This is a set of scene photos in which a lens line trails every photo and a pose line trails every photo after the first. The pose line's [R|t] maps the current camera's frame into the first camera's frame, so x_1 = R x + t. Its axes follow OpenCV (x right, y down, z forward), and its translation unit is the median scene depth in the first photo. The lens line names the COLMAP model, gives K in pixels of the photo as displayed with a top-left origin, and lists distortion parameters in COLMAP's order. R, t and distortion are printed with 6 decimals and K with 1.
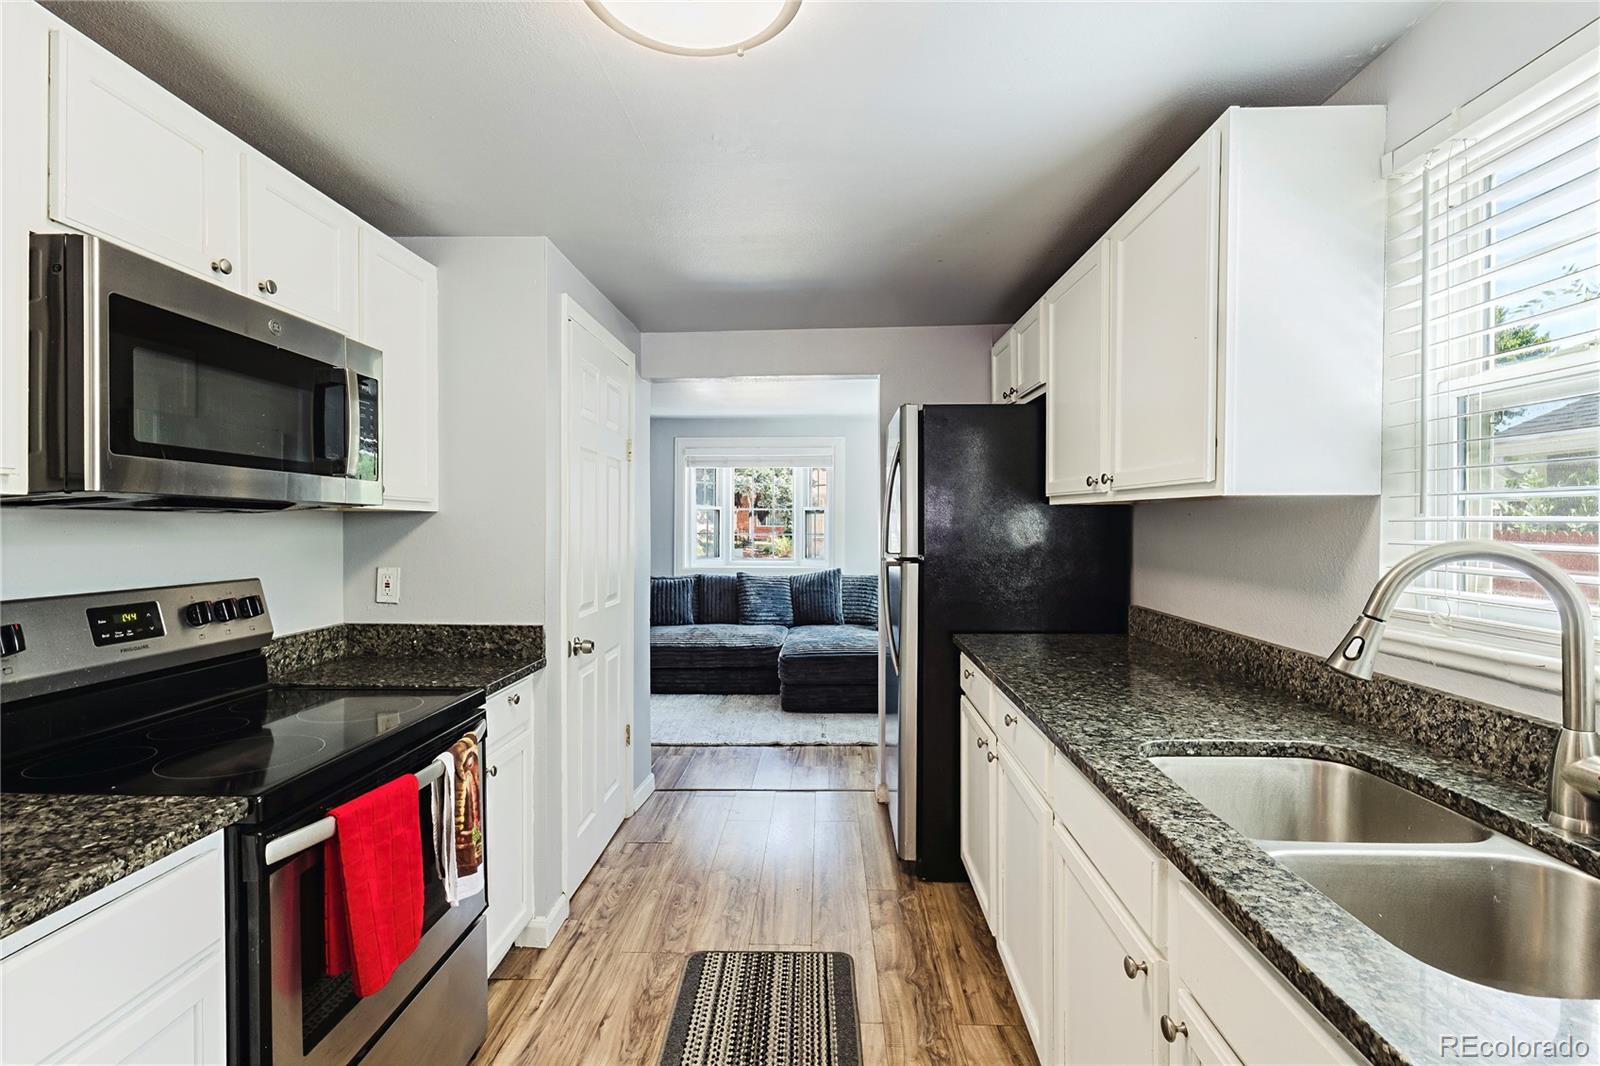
lens RADIAL K [[732.6, 0, 792.1], [0, 732.6, 532.4], [0, 0, 1]] dist [-0.002265, 0.002058]
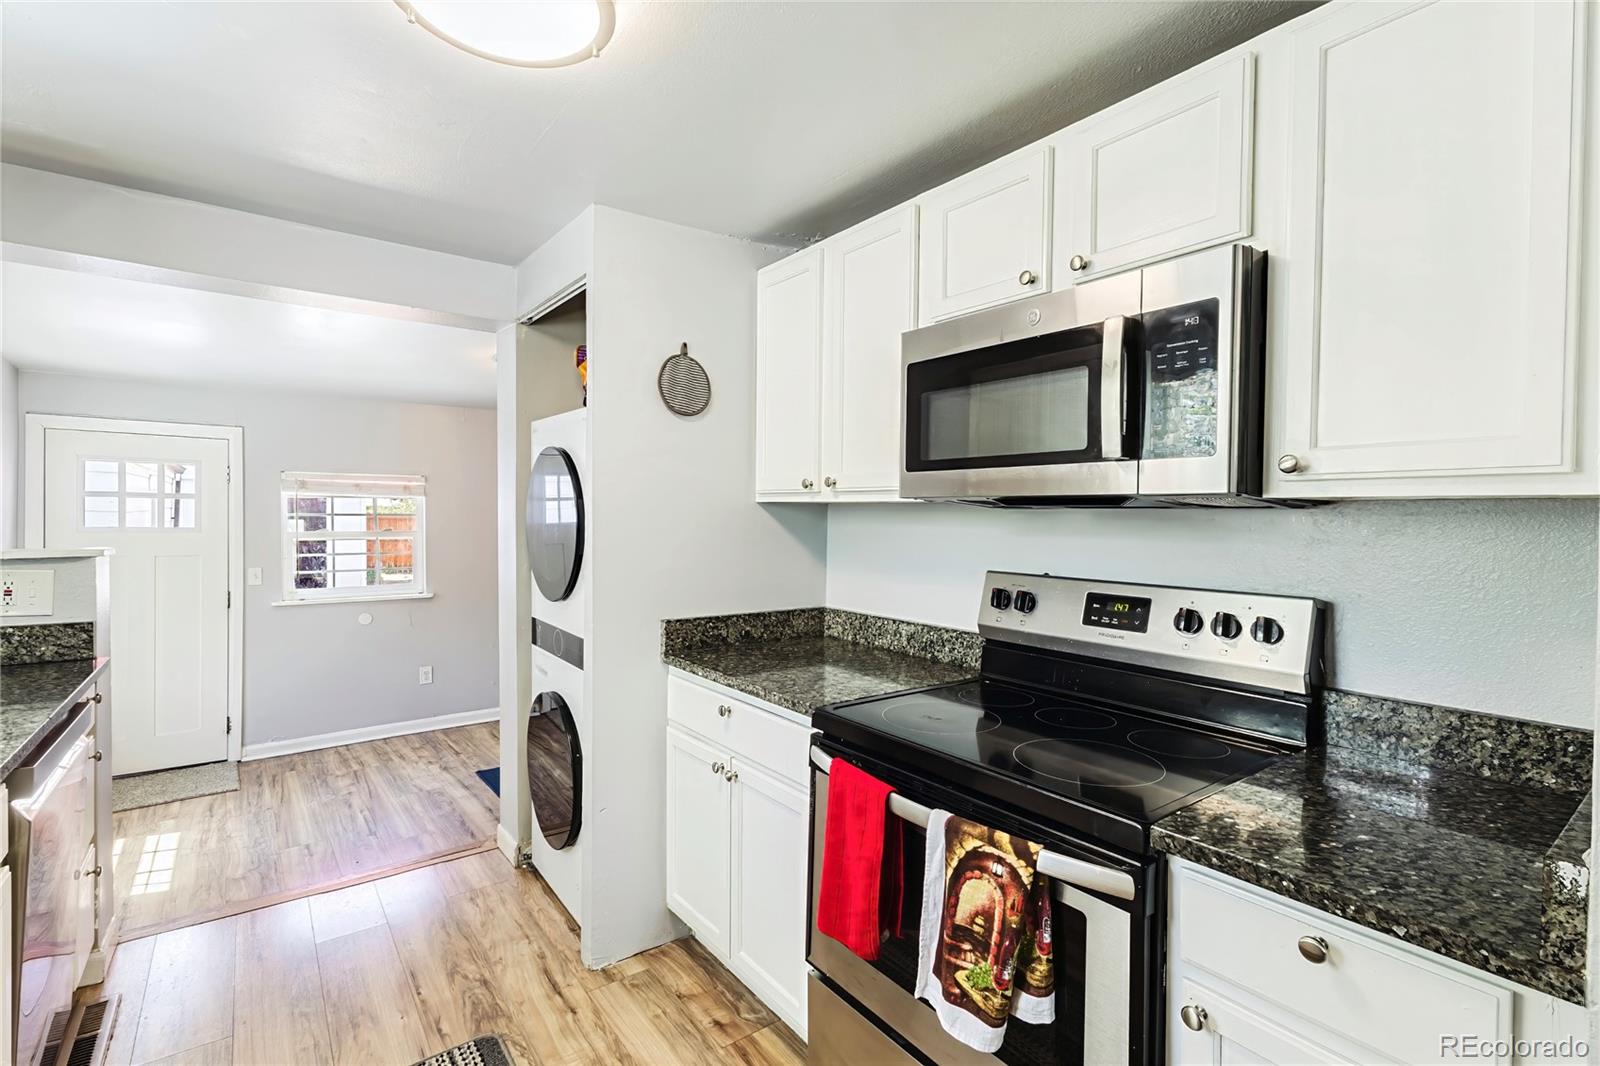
lens RADIAL K [[732.6, 0, 799.4], [0, 732.6, 530.9], [0, 0, 1]] dist [-0.002265, 0.002058]
pose [[-0.772554, 0.005109, -0.634928, 0.102476], [-0.016606, 0.999463, 0.028248, -0.013552], [0.634731, 0.032367, -0.772055, 1.071980]]
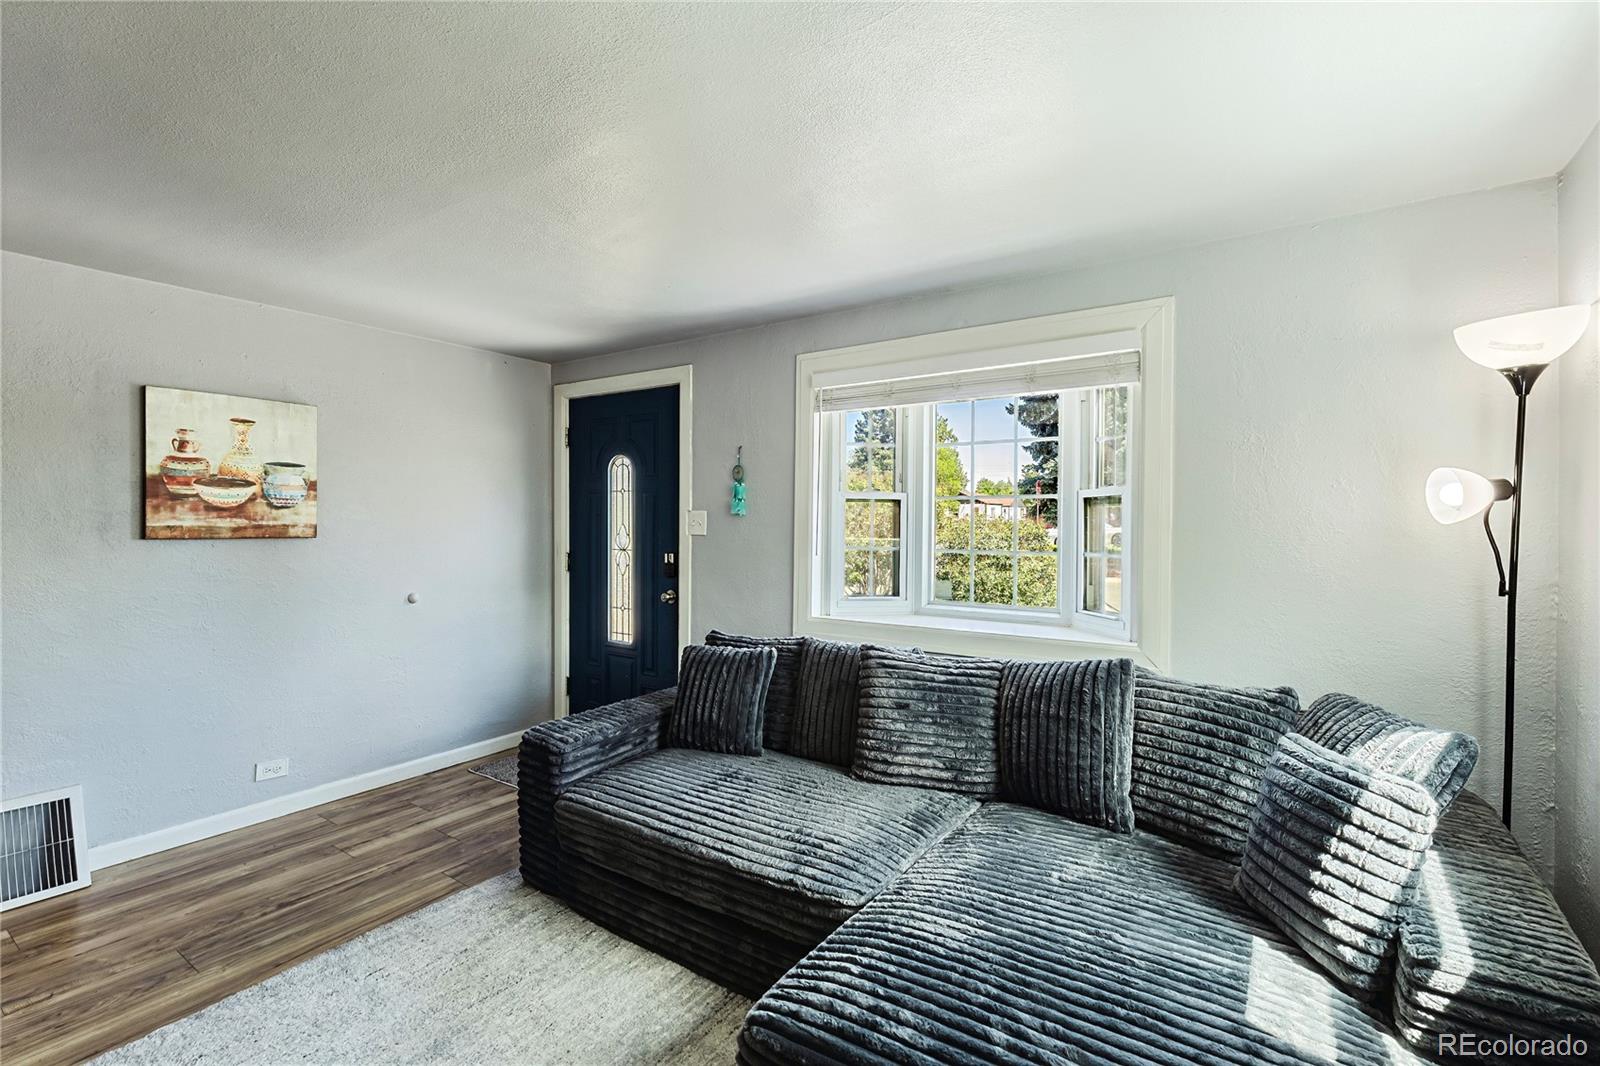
lens RADIAL K [[732.6, 0, 800.3], [0, 732.6, 534.6], [0, 0, 1]] dist [-0.002265, 0.002058]
pose [[0.846239, 0.007779, -0.532746, 0.345113], [-0.013463, 0.999886, -0.006785, -0.012517], [0.532633, 0.012914, 0.846248, 1.850927]]
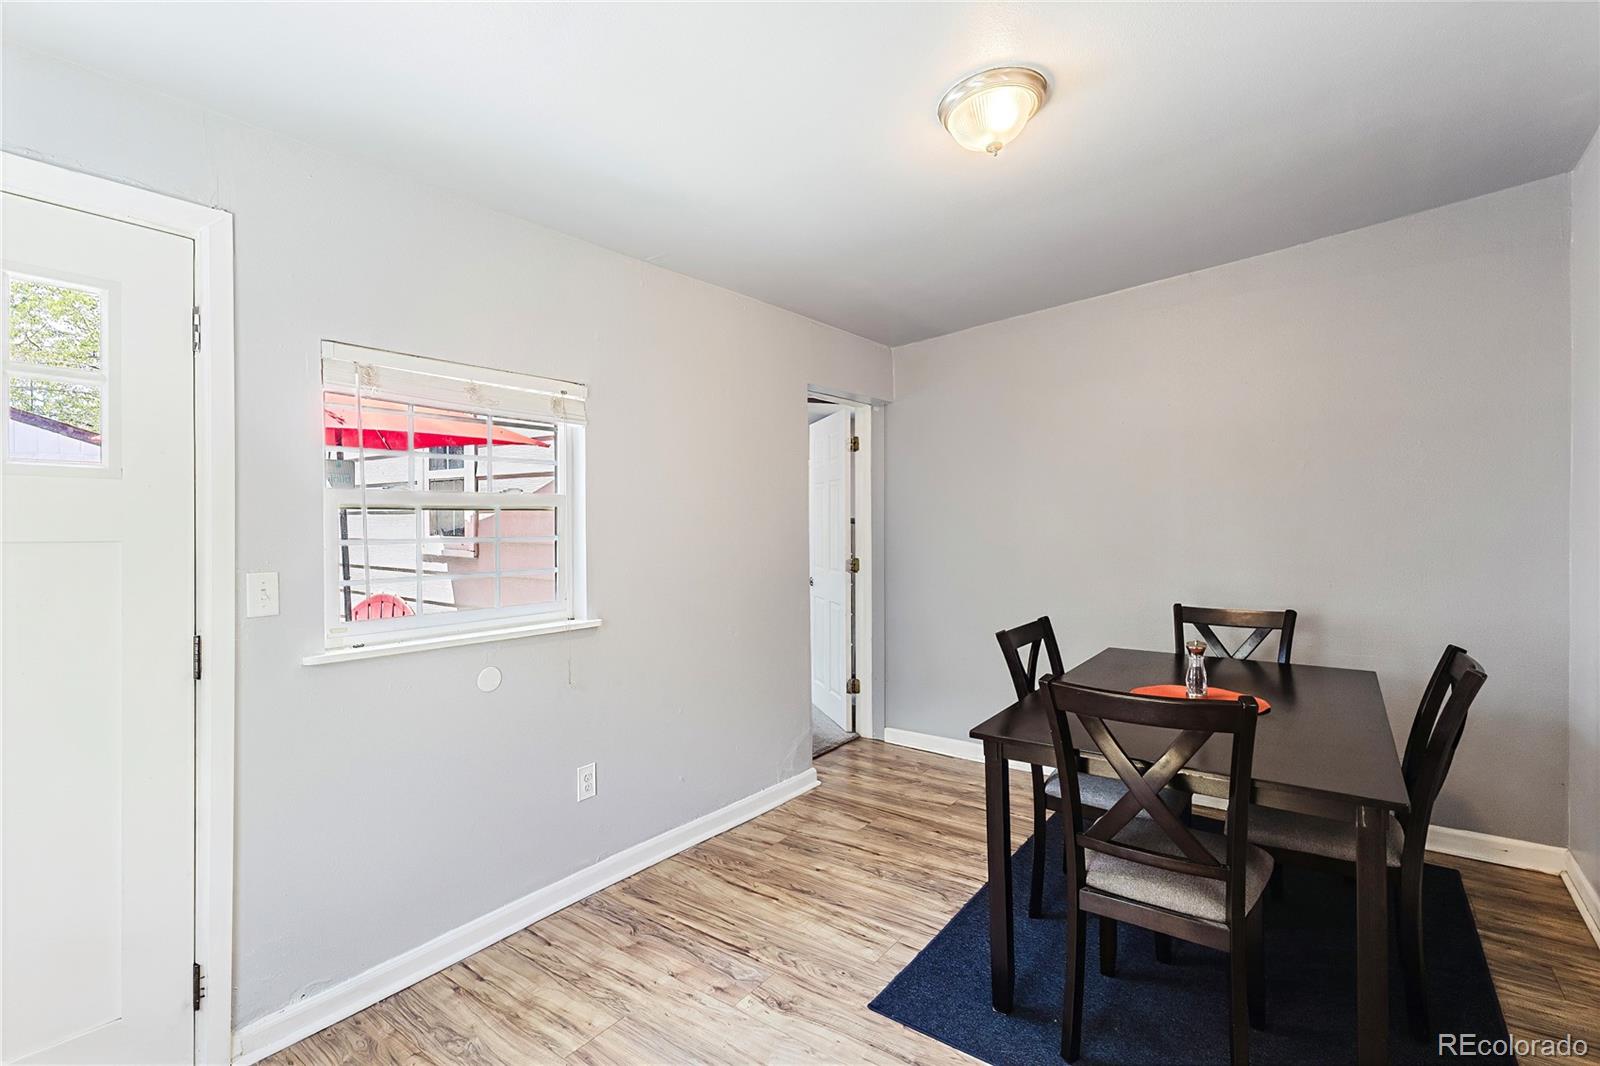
lens RADIAL K [[732.6, 0, 796.9], [0, 732.6, 528.2], [0, 0, 1]] dist [-0.002265, 0.002058]
pose [[-0.583893, 0.006505, -0.811805, 0.303620], [-0.004427, 0.999928, 0.011196, 0.117857], [0.811818, 0.010131, -0.583822, -0.592739]]
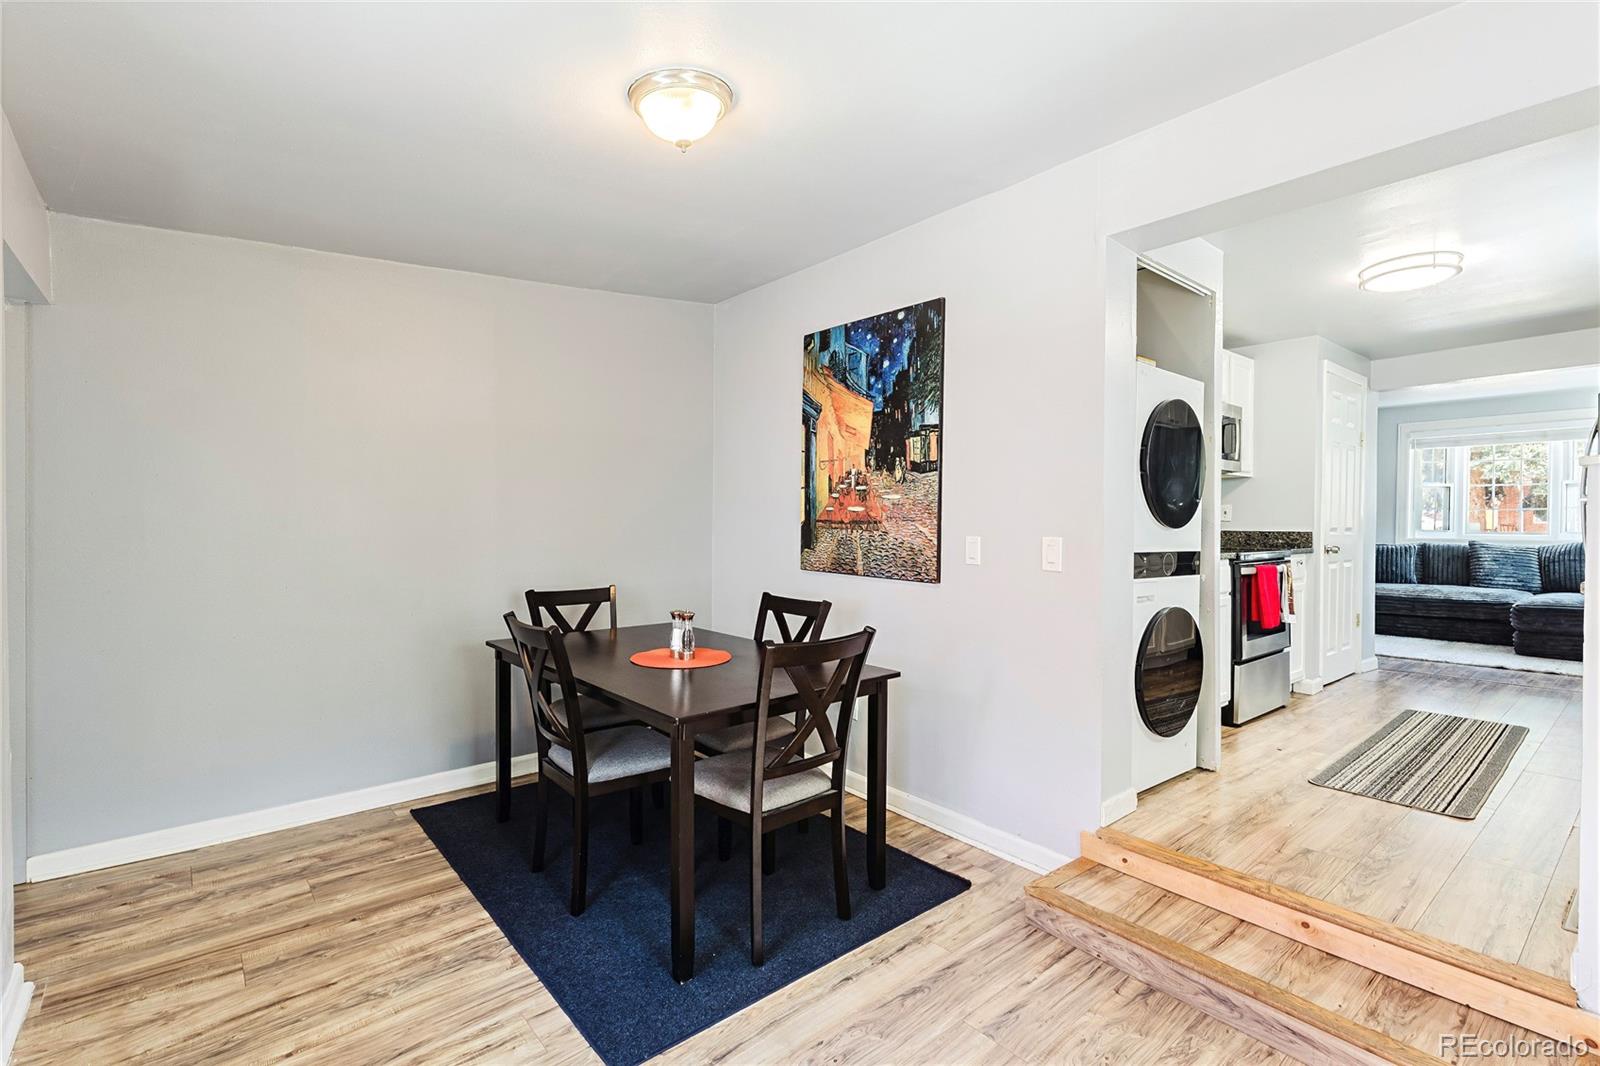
lens RADIAL K [[732.6, 0, 801.8], [0, 732.6, 522.6], [0, 0, 1]] dist [-0.002265, 0.002058]
pose [[0.667096, 0.006473, -0.744944, 0.223355], [-0.014392, 0.999888, -0.004199, 0.137467], [0.744833, 0.013522, 0.667114, -1.419142]]
